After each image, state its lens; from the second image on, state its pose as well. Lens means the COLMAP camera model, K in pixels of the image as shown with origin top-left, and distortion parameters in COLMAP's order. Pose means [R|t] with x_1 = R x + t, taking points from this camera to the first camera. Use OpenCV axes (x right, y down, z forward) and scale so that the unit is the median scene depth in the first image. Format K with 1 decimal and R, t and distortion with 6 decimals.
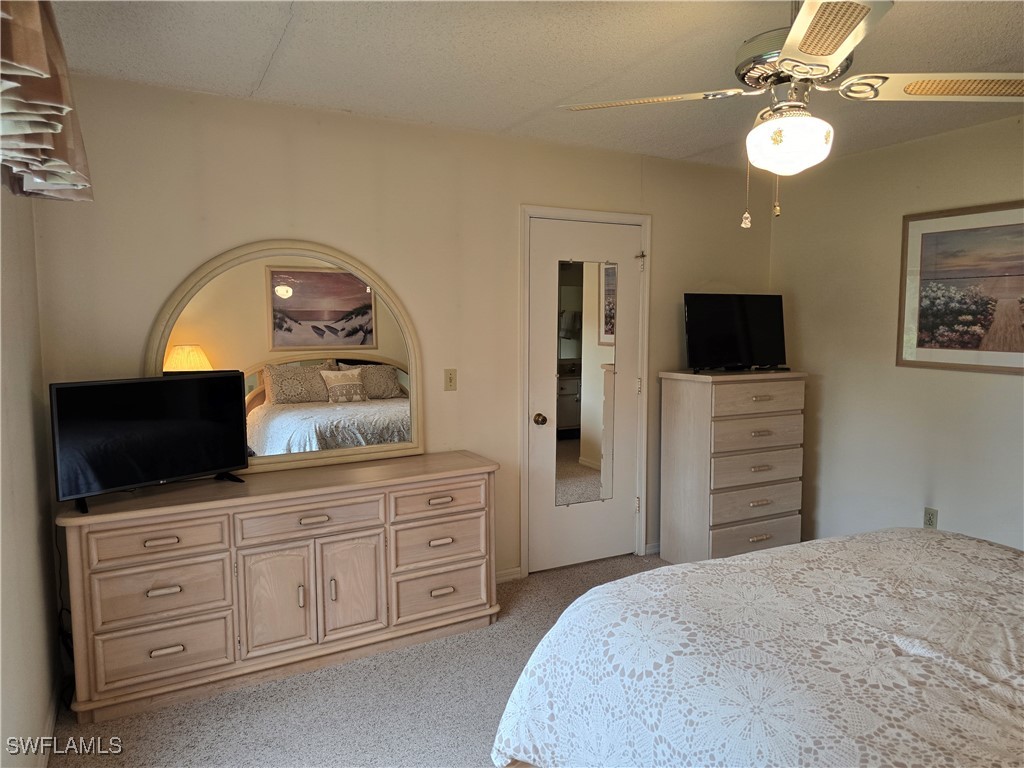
lens RADIAL K [[692.8, 0, 512.3], [0, 692.8, 379.2], [0, 0, 1]] dist [0.050430, -0.050041]
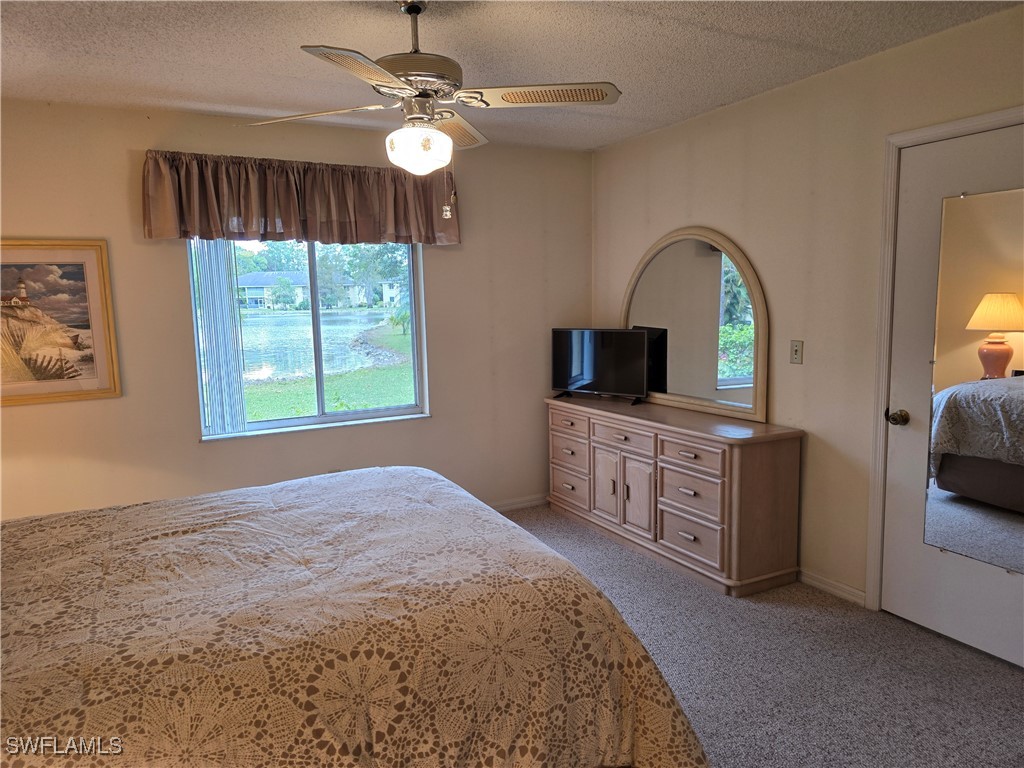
lens RADIAL K [[692.8, 0, 513.2], [0, 692.8, 382.3], [0, 0, 1]] dist [0.050430, -0.050041]
pose [[-0.008037, 0.123910, -0.992261, 0.997621], [-0.064556, 0.990159, 0.124170, -0.058913], [0.997882, 0.065054, 0.000041, 0.724261]]
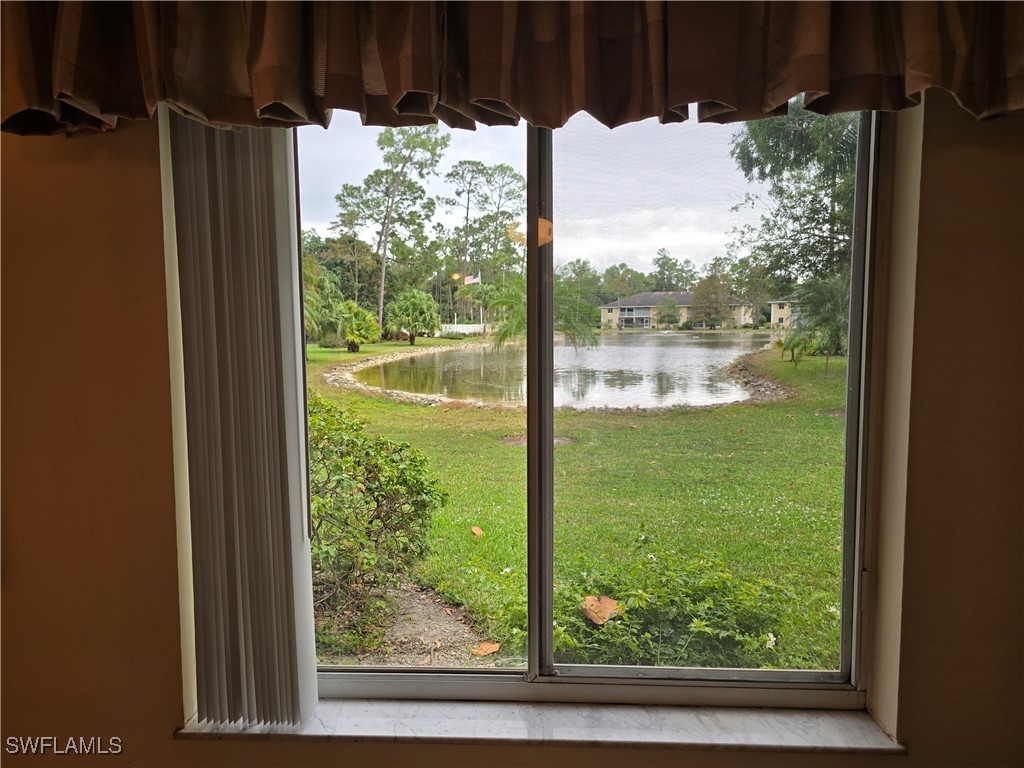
lens RADIAL K [[692.8, 0, 514.6], [0, 692.8, 386.0], [0, 0, 1]] dist [0.050430, -0.050041]
pose [[-0.516992, 0.082164, -0.852038, 0.039599], [-0.070028, 0.987986, 0.137764, -0.048432], [0.853121, 0.130890, -0.505028, 0.545421]]
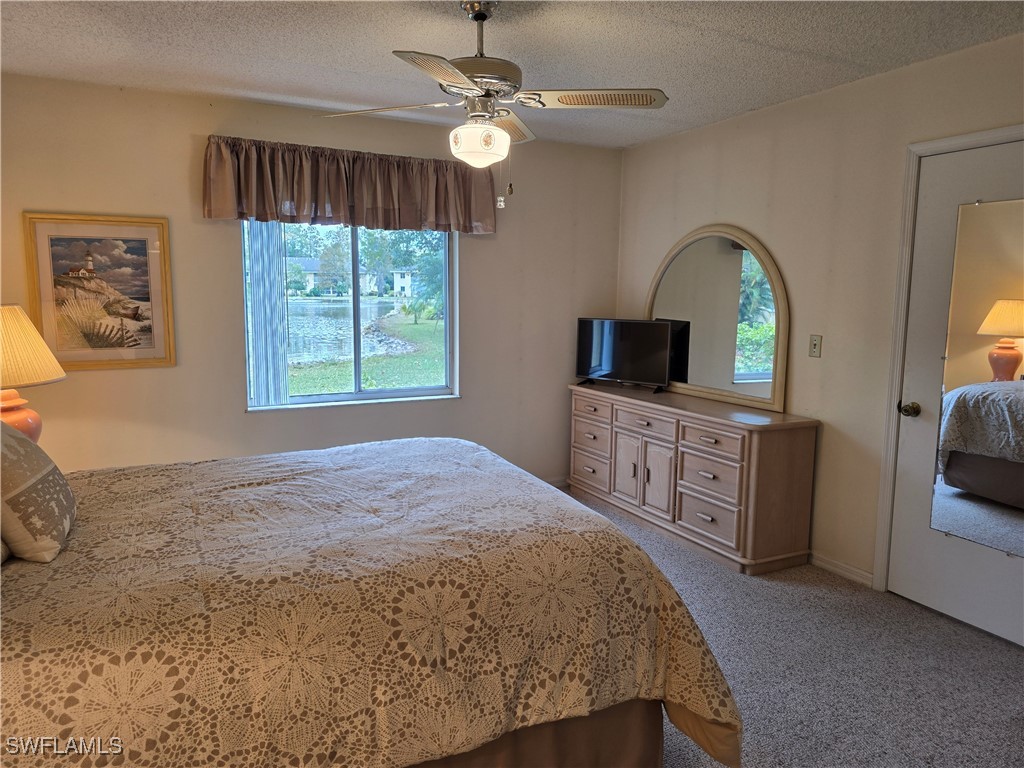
lens RADIAL K [[692.8, 0, 513.9], [0, 692.8, 375.7], [0, 0, 1]] dist [0.050430, -0.050041]
pose [[-0.021478, 0.123055, -0.992167, 1.067248], [-0.098443, 0.987313, 0.124584, -0.044899], [0.994911, 0.100347, -0.009092, 0.683367]]
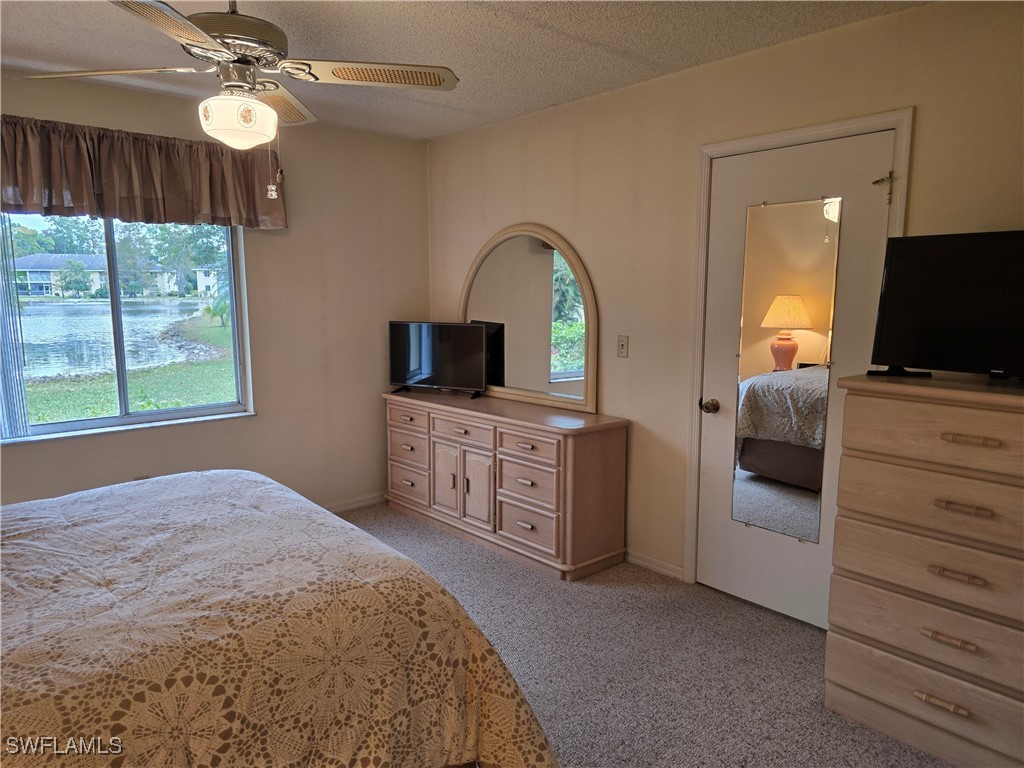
lens RADIAL K [[692.8, 0, 516.6], [0, 692.8, 387.4], [0, 0, 1]] dist [0.050430, -0.050041]
pose [[0.230117, 0.137732, -0.963367, 0.982029], [-0.085079, 0.988991, 0.121073, -0.055533], [0.969437, 0.054101, 0.239302, 0.720706]]
